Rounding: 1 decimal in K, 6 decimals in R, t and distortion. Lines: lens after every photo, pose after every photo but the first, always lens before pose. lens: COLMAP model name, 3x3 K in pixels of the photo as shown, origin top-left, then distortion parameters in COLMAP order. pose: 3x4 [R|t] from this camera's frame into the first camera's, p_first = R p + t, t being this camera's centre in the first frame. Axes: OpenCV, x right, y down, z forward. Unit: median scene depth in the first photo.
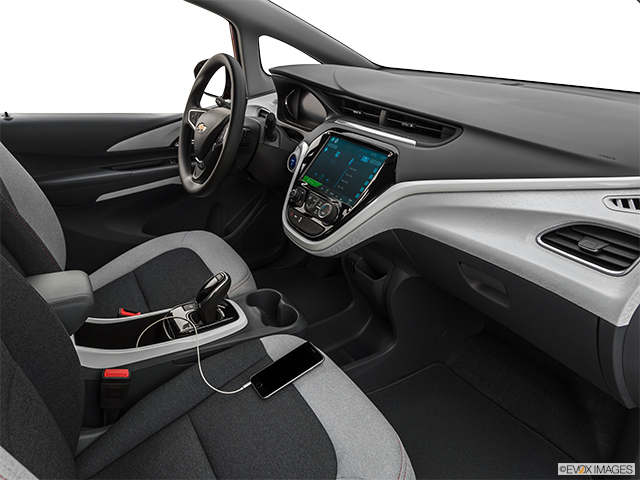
lens RADIAL K [[469.7, 0, 334.9], [0, 469.7, 239.2], [0, 0, 1]] dist [-0.004554, -0.002579]
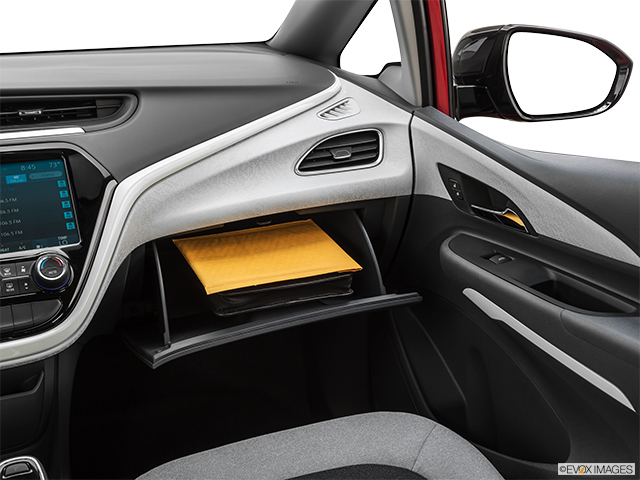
lens RADIAL K [[828.7, 0, 320.0], [0, 828.7, 240.0], [0, 0, 1]] dist [0.003155, 0.028911]
pose [[0.113486, -0.327182, 0.938122, -0.917679], [0.394997, 0.881252, 0.259564, -0.223641], [-0.911646, 0.341098, 0.229245, 0.422761]]
